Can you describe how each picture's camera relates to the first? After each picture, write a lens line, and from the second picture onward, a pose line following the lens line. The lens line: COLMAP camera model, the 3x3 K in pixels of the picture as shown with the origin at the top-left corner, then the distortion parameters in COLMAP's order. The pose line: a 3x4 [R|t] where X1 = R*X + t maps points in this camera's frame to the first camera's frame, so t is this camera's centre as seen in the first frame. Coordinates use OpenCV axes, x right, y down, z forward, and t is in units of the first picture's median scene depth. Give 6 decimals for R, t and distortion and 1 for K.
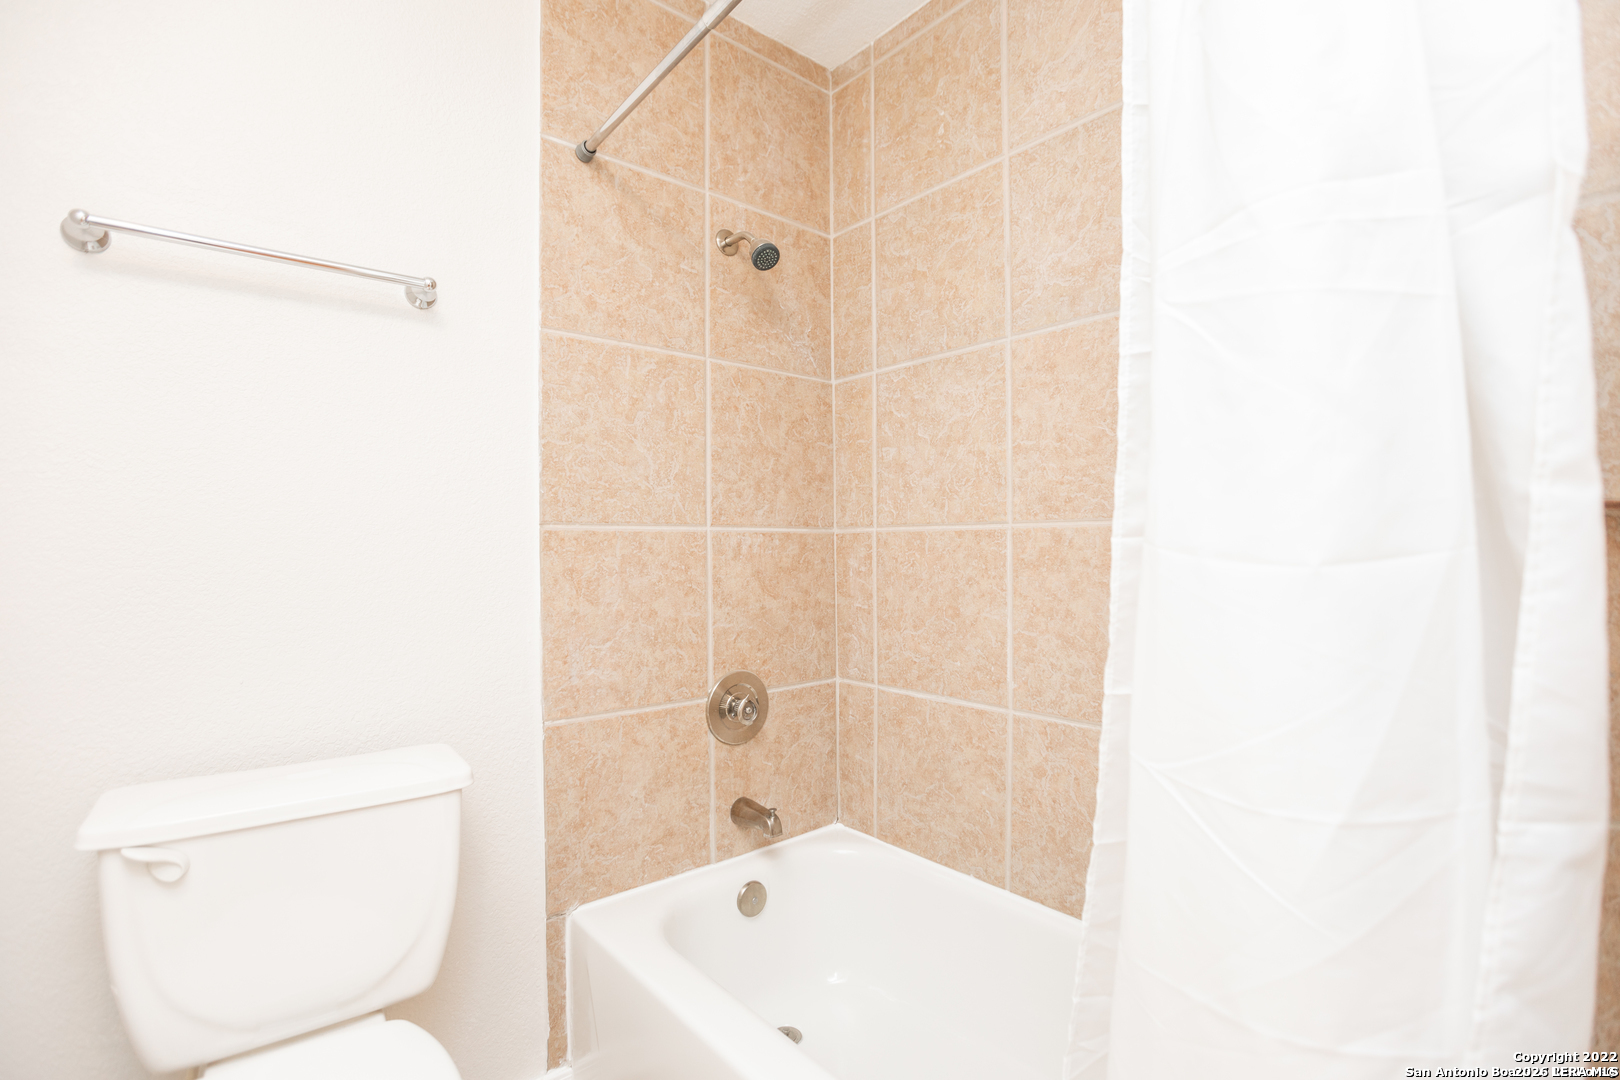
lens RADIAL K [[756.0, 0, 813.4], [0, 756.0, 546.2], [0, 0, 1]] dist [-0.005367, 0.001214]
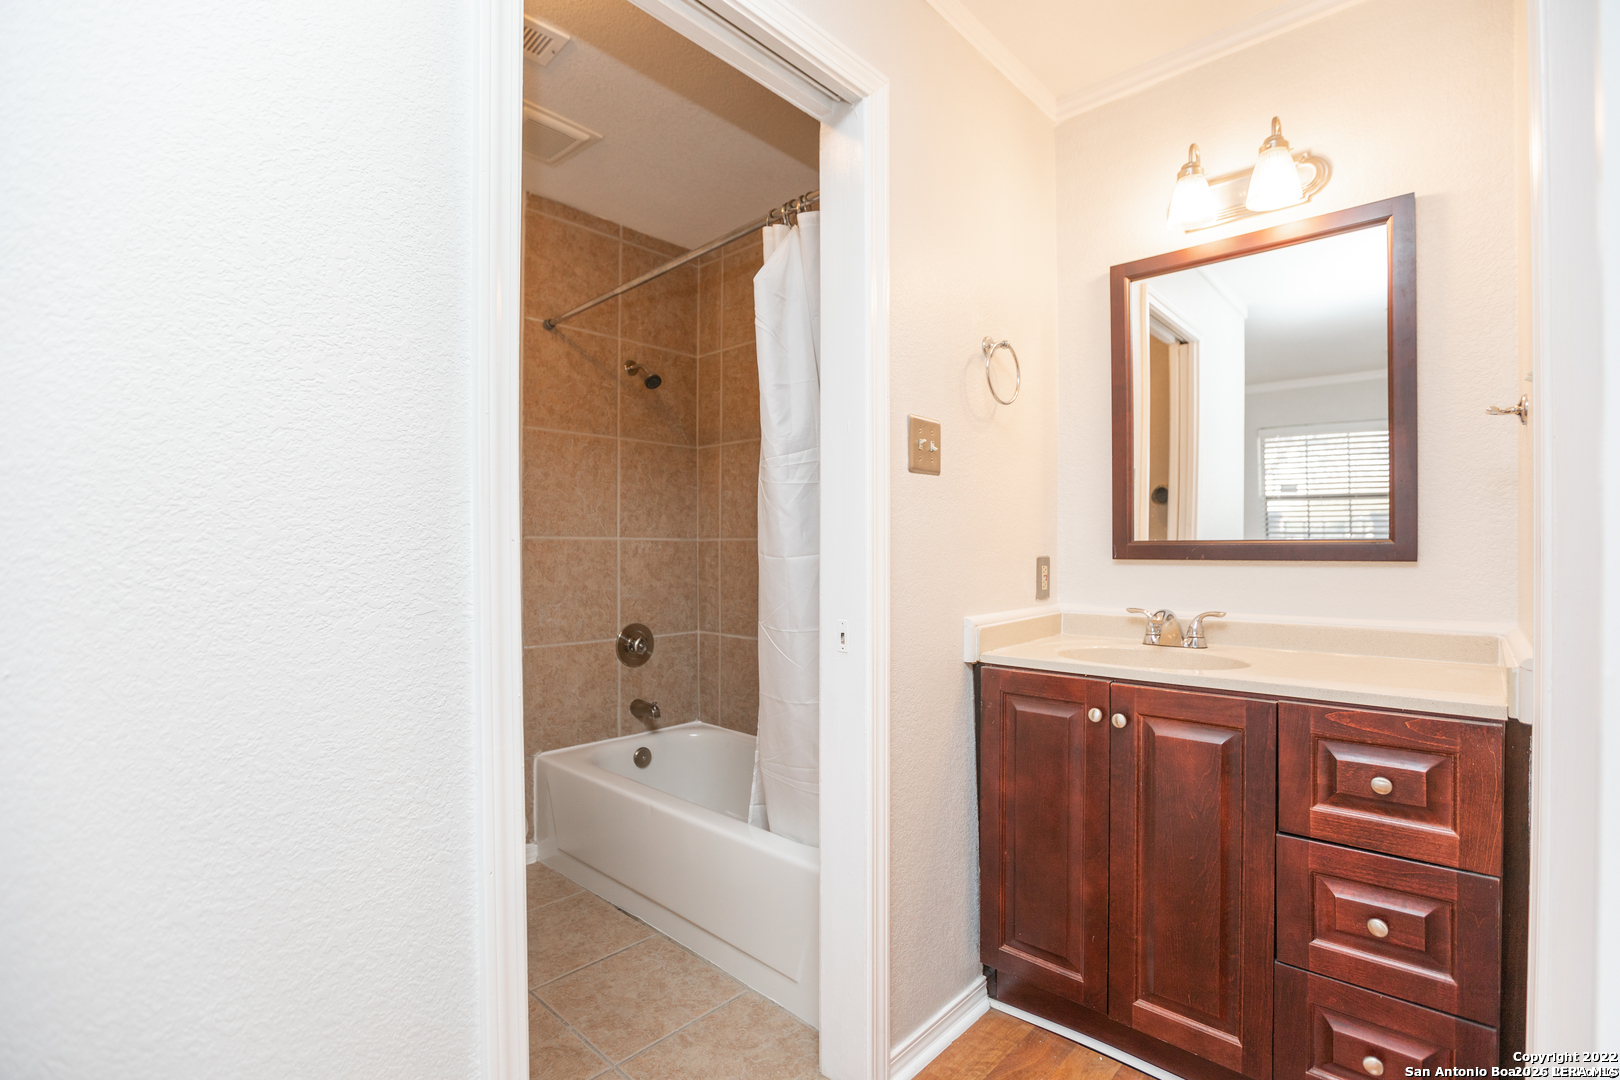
lens RADIAL K [[756.0, 0, 795.4], [0, 756.0, 544.0], [0, 0, 1]] dist [-0.005367, 0.001214]
pose [[0.996177, 0.008203, 0.086969, 0.108218], [-0.007745, 0.999954, -0.005600, -0.004419], [-0.087011, 0.004905, 0.996195, -0.713952]]
